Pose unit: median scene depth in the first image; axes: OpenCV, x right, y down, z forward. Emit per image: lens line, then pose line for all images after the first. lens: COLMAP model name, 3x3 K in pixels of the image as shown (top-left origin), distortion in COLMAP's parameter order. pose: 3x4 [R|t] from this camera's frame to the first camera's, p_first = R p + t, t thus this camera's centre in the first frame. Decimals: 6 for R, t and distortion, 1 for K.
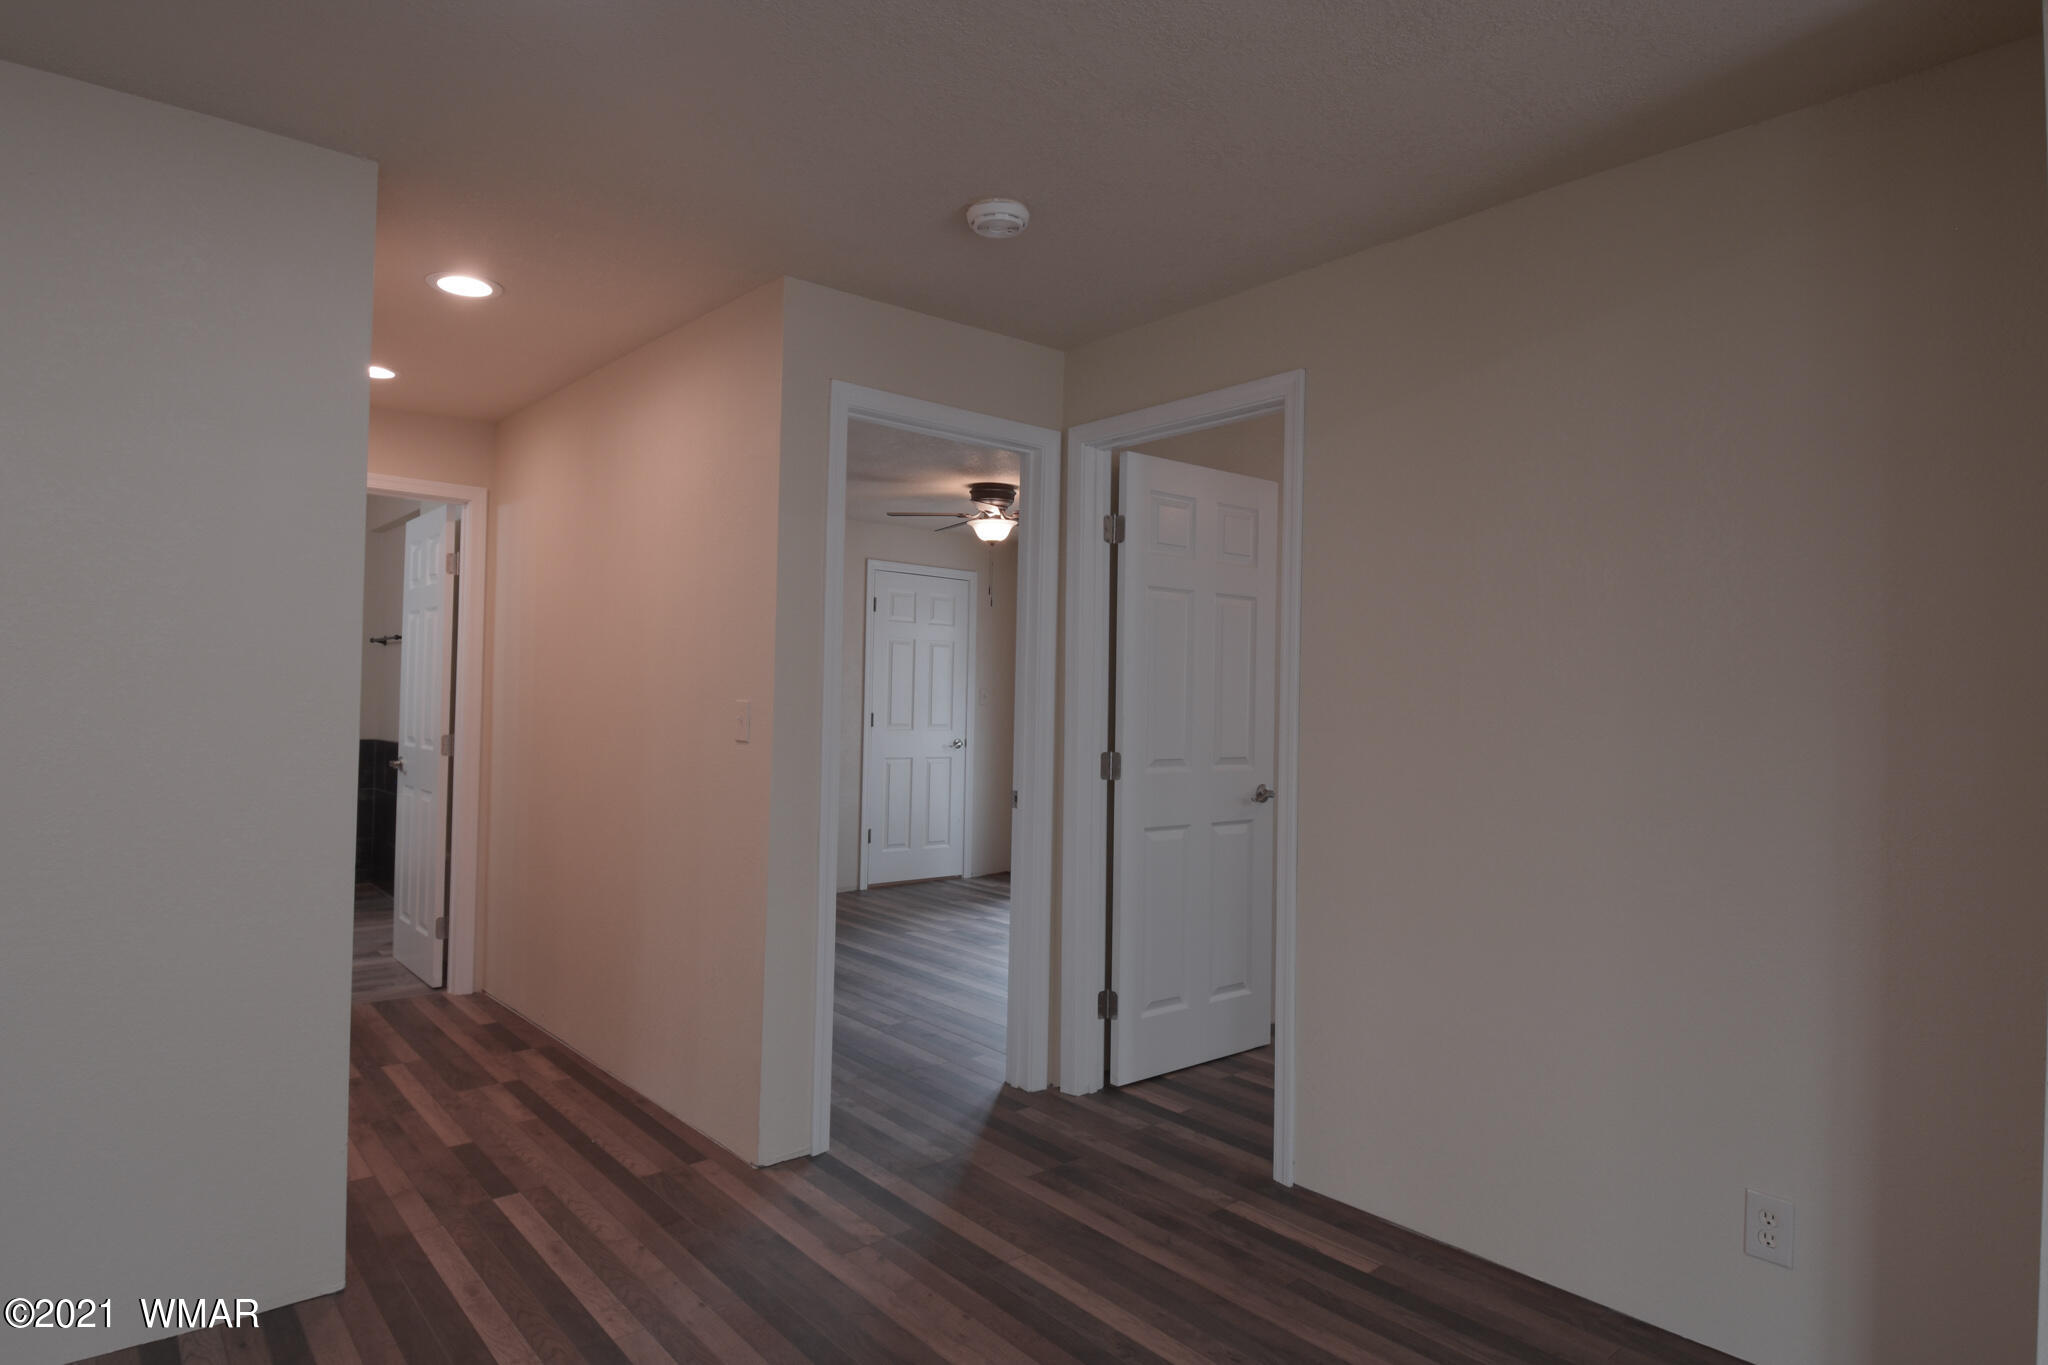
lens RADIAL K [[1123.4, 0, 1032.3], [0, 1123.4, 688.3], [0, 0, 1]] dist [0.015184, -0.026555]
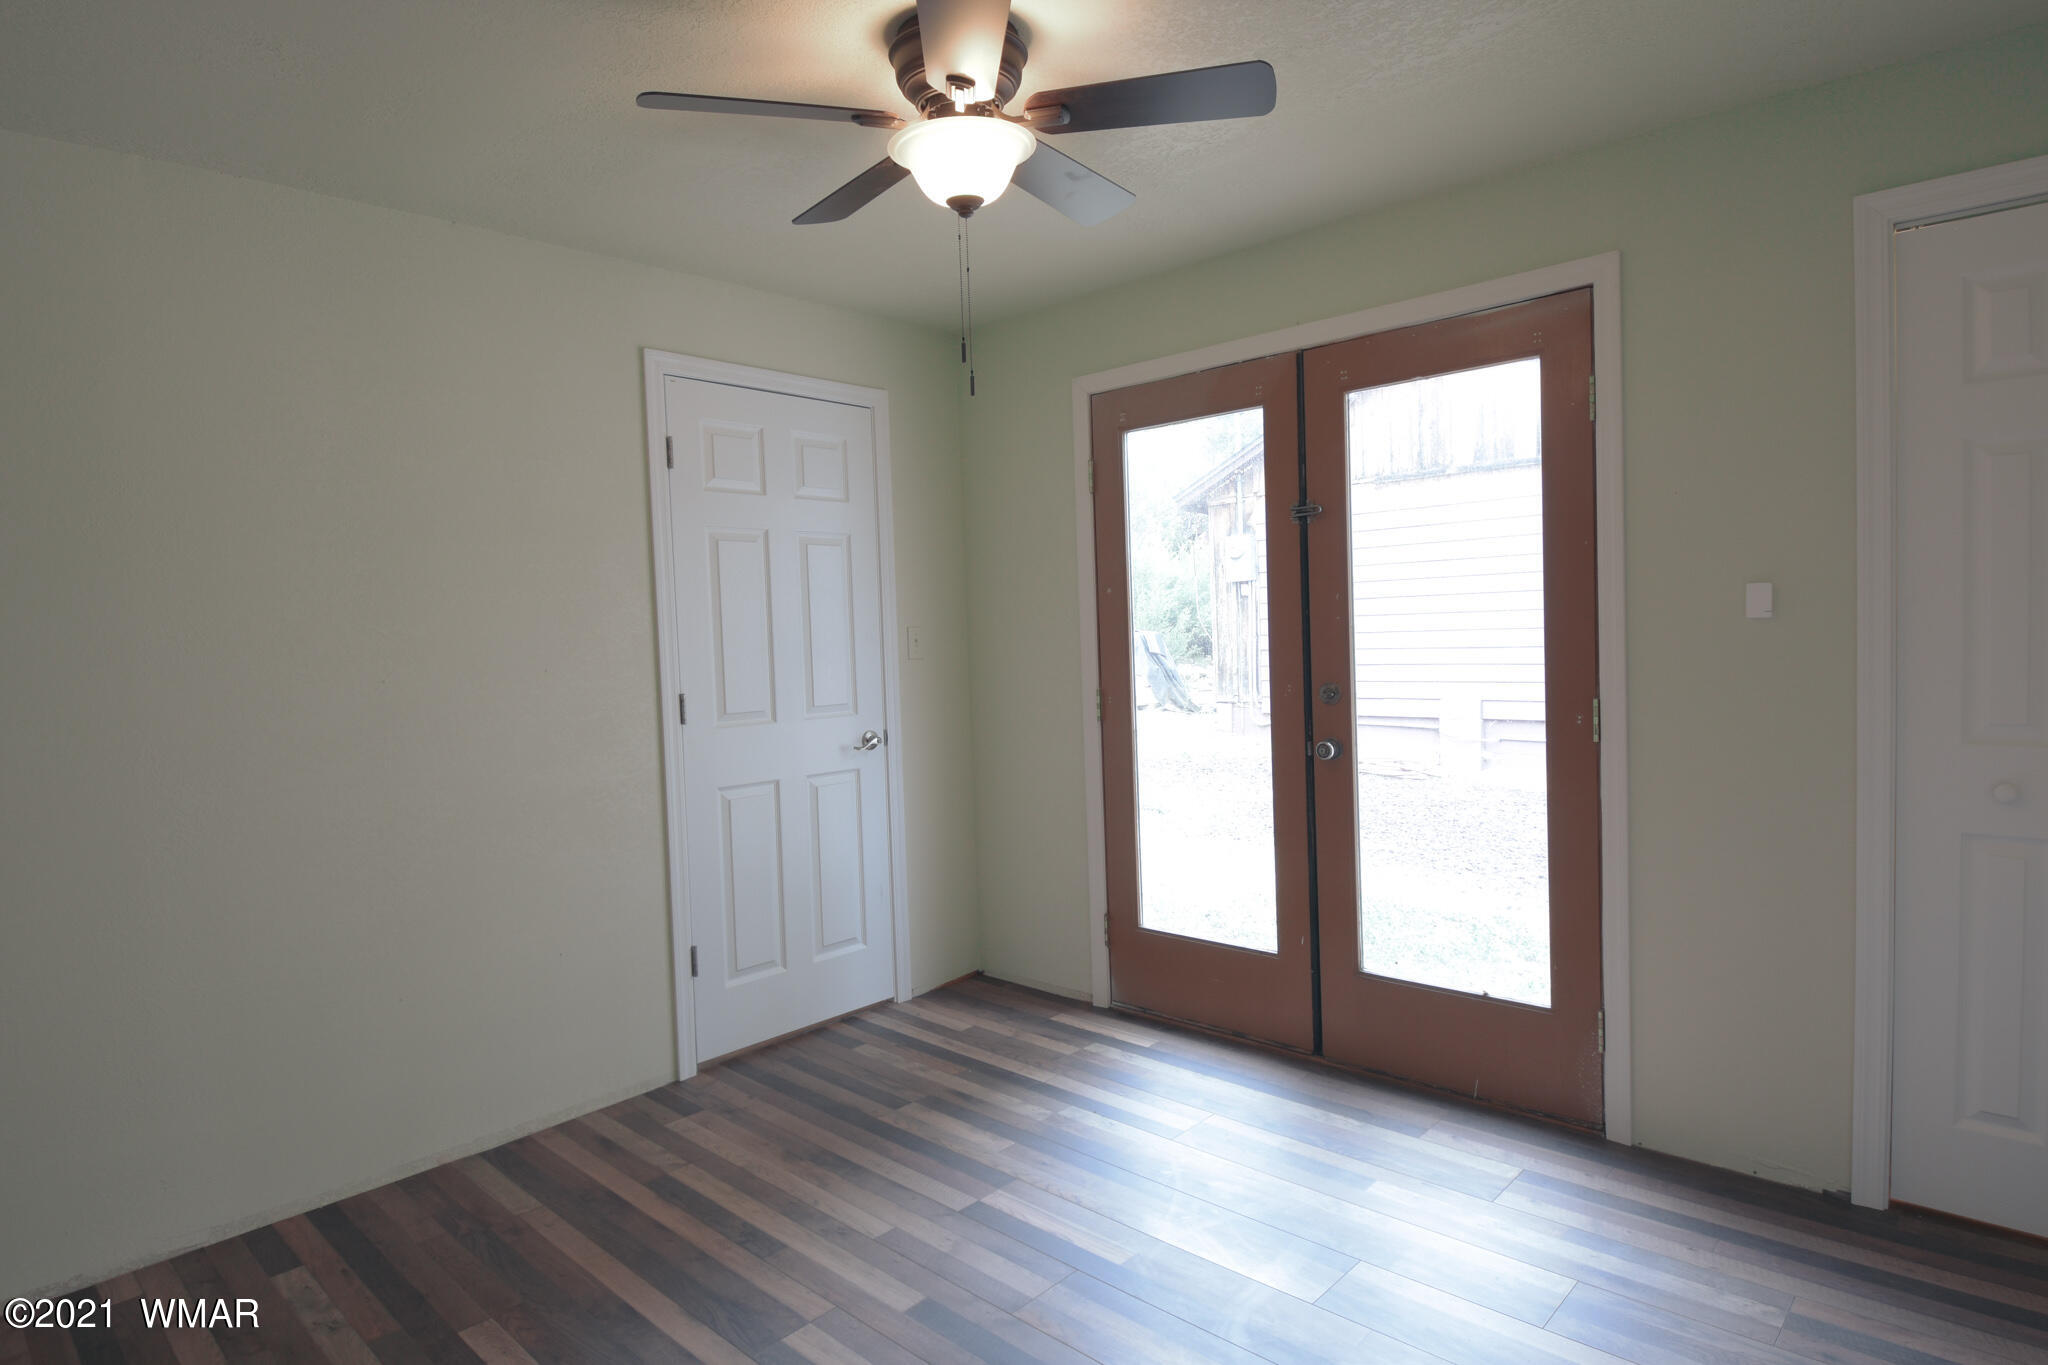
lens RADIAL K [[1123.4, 0, 1037.9], [0, 1123.4, 676.8], [0, 0, 1]] dist [0.015184, -0.026555]
pose [[0.992444, -0.058365, 0.107928, -0.045992], [0.051868, 0.996724, 0.062051, -0.005730], [-0.111196, -0.055984, 0.992220, 0.512895]]
